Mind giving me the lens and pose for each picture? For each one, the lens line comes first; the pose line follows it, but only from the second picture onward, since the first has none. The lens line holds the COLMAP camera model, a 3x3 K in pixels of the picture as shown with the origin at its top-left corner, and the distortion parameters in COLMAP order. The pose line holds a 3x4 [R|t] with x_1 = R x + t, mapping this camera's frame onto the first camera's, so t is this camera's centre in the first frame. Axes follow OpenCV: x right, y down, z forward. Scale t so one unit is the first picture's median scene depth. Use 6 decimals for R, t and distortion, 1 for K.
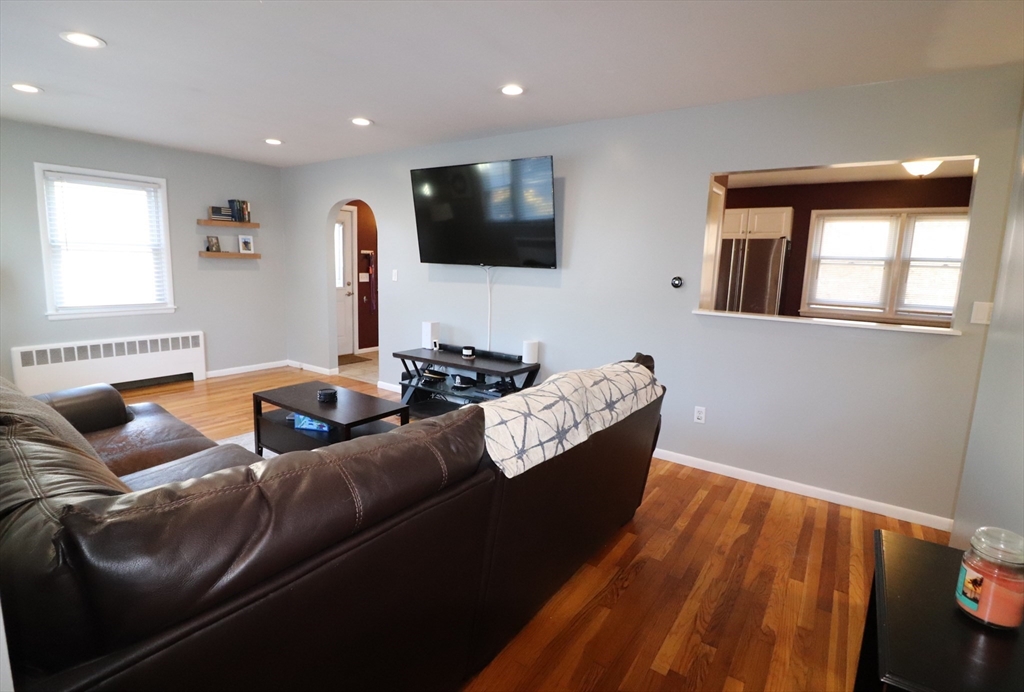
lens RADIAL K [[503.1, 0, 511.5], [0, 503.1, 334.4], [0, 0, 1]] dist [-0.012601, -0.000399]
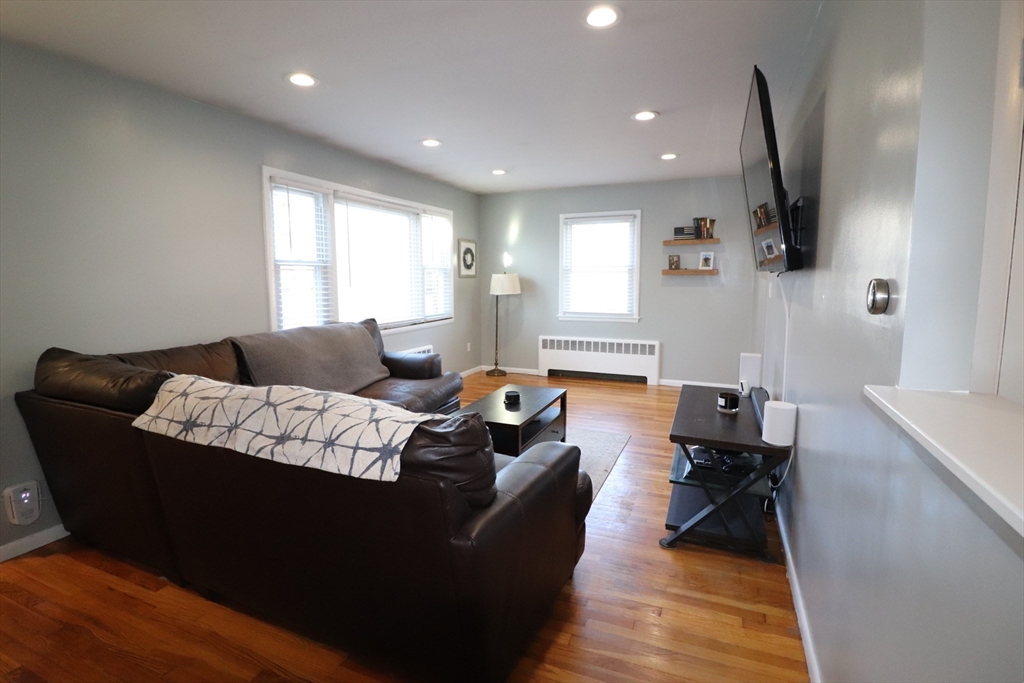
lens RADIAL K [[501.0, 0, 510.2], [0, 501.0, 334.0], [0, 0, 1]] dist [-0.001700, -0.011821]
pose [[0.195262, 0.081919, -0.977324, 0.403736], [-0.130303, 0.989838, 0.056934, -0.044081], [0.972057, 0.116231, 0.203952, 0.463663]]
